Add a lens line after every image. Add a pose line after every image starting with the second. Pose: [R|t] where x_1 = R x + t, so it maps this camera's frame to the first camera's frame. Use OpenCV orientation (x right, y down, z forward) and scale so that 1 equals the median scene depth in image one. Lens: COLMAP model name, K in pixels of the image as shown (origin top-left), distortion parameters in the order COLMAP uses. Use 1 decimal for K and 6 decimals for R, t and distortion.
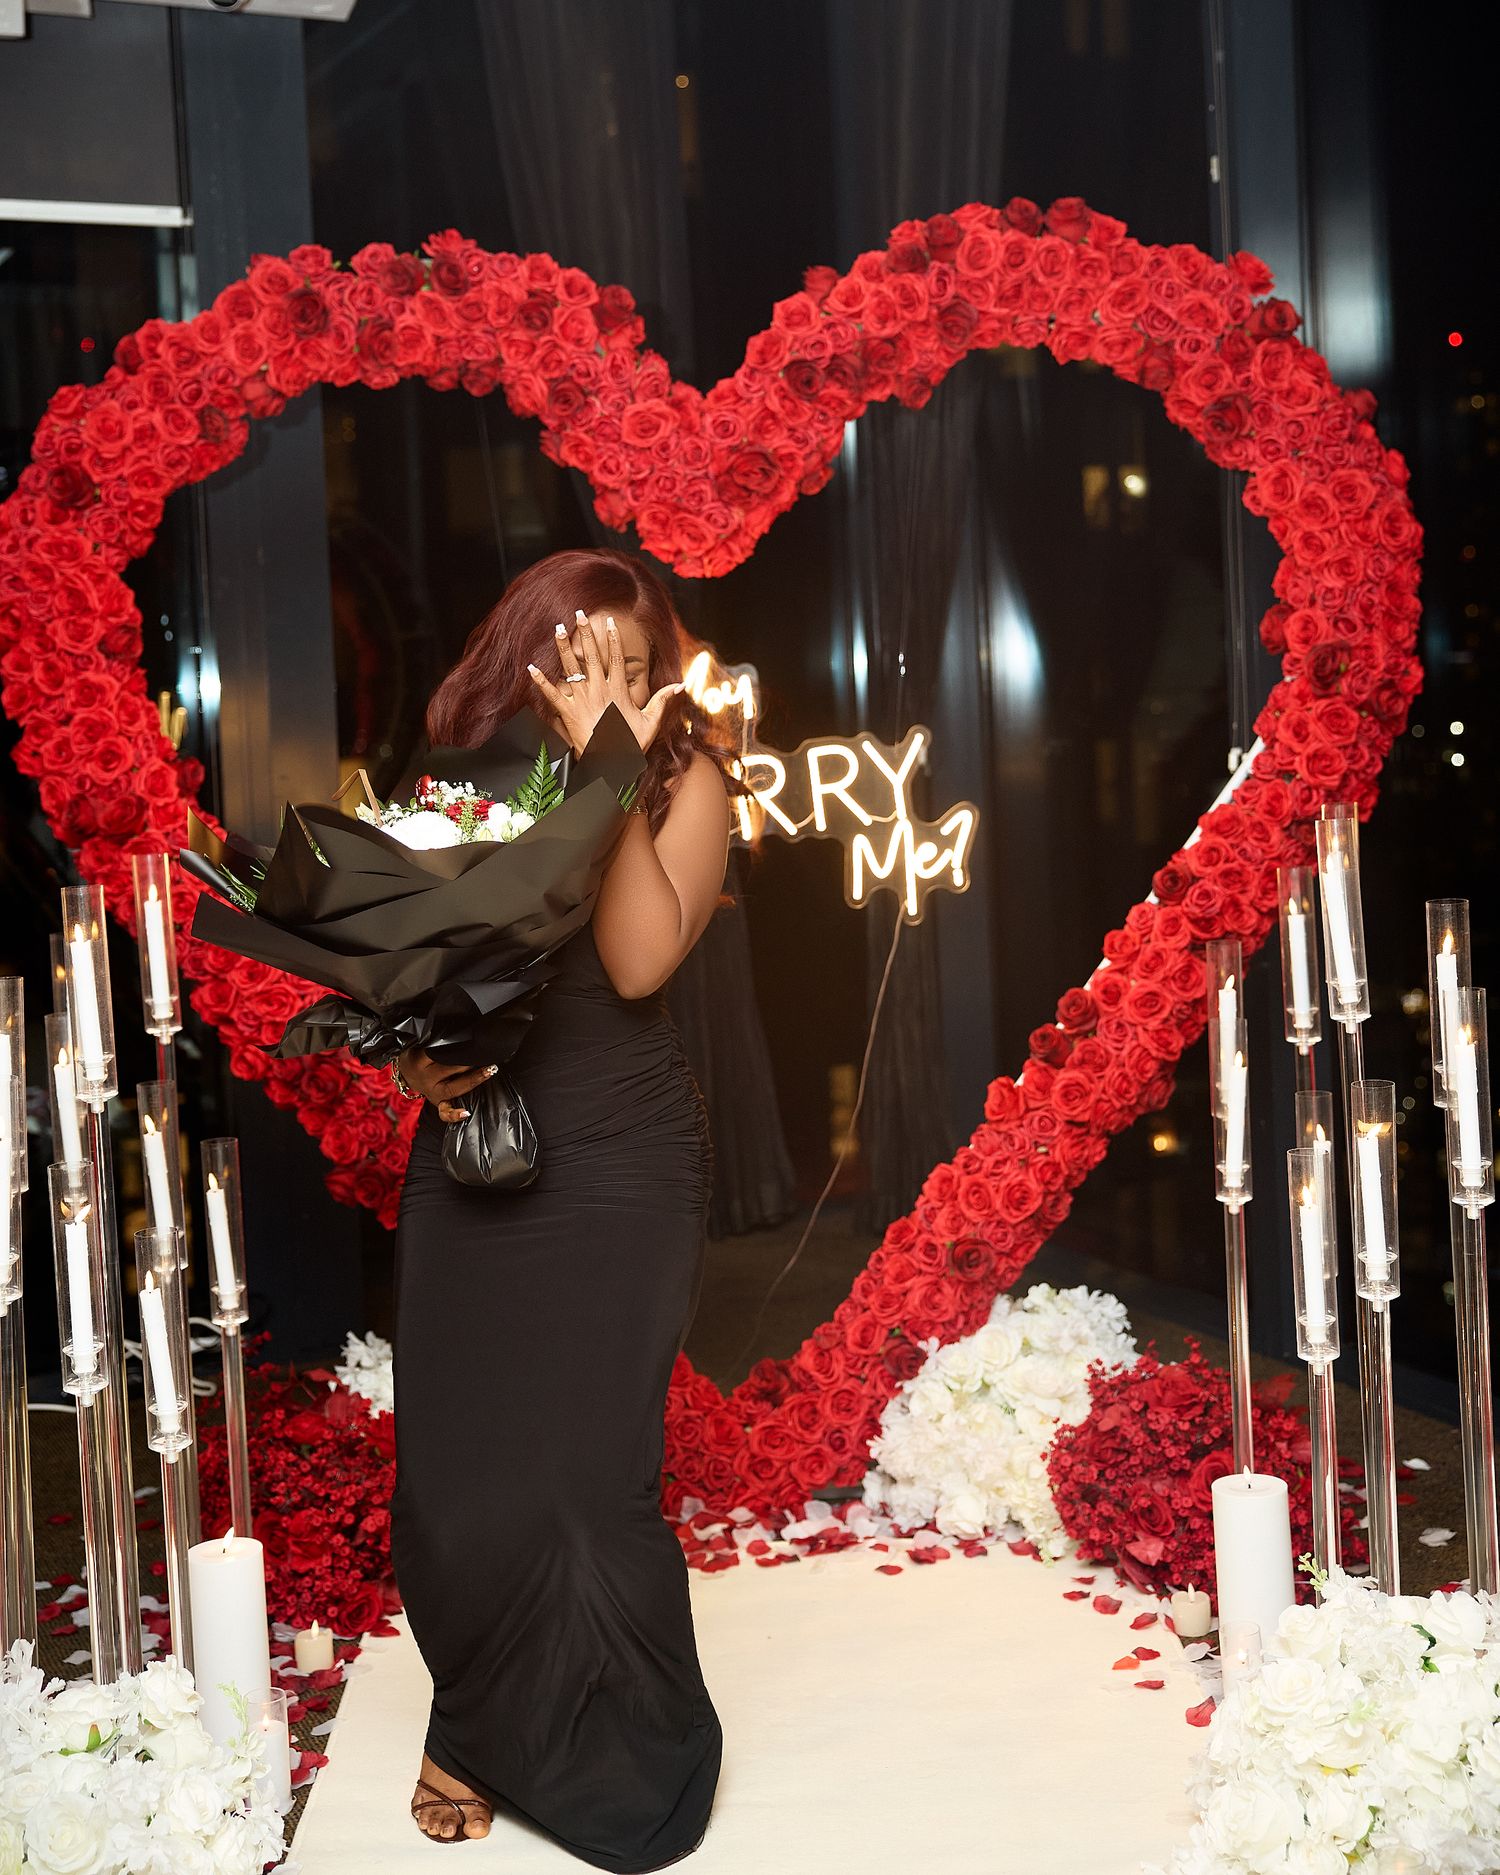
lens RADIAL K [[2777.4, 0, 753.9], [0, 2777.4, 756.6], [0, 0, 1]] dist [0.059274, -0.077362]
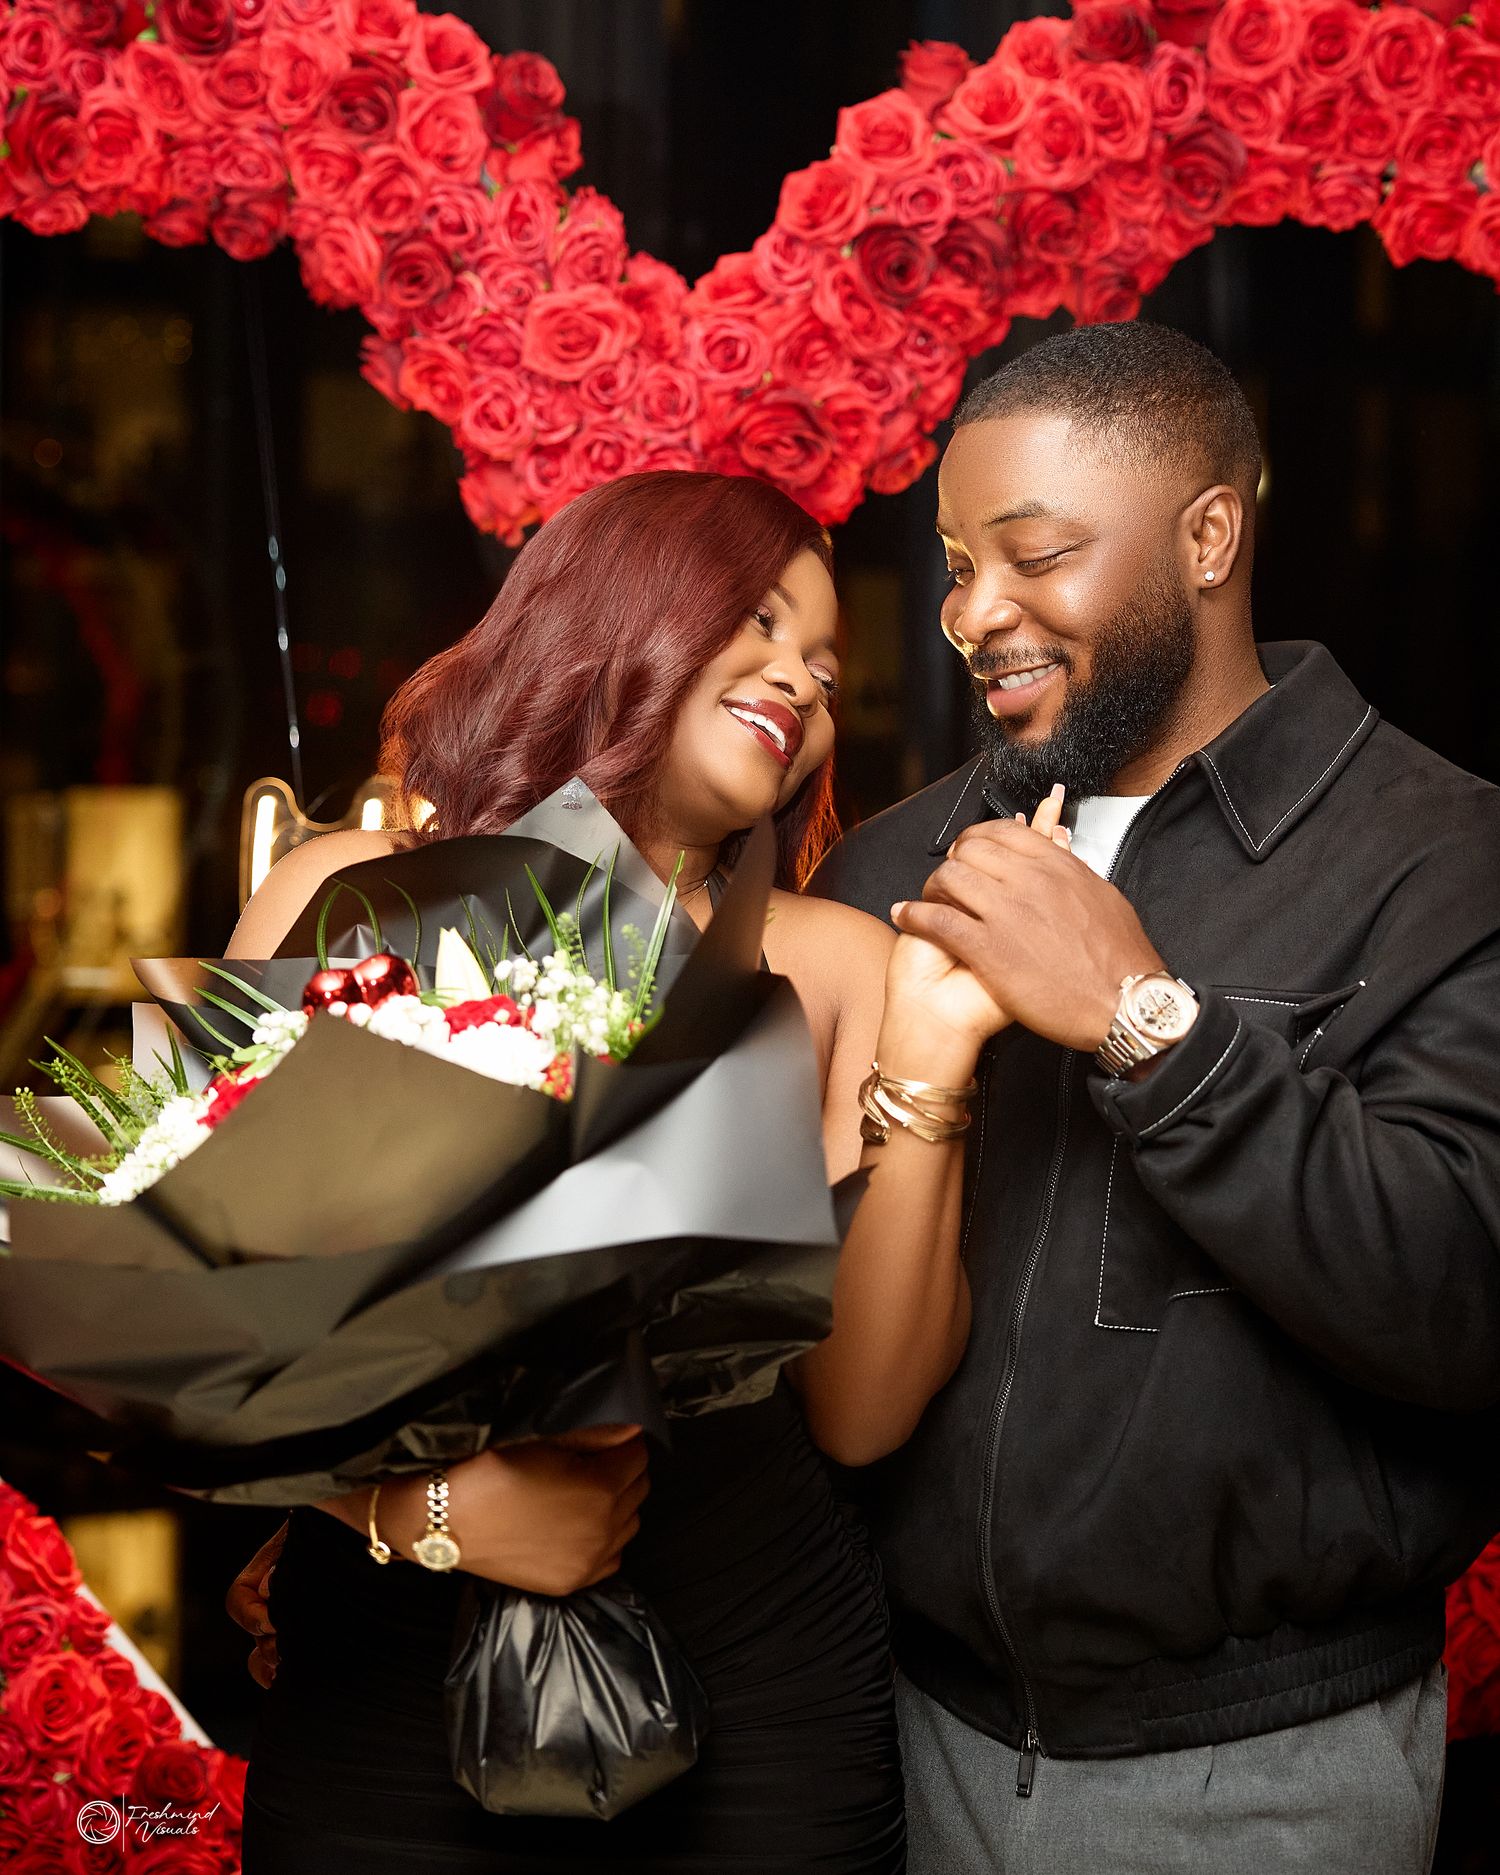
lens RADIAL K [[3543.4, 0, 741.8], [0, 3543.4, 869.7], [0, 0, 1]] dist [0.017159, -0.055541]
pose [[0.998272, 0.057255, 0.013240, -0.011171], [-0.057540, 0.998095, 0.022257, -0.039205], [-0.011941, -0.022981, 0.999665, 0.357640]]
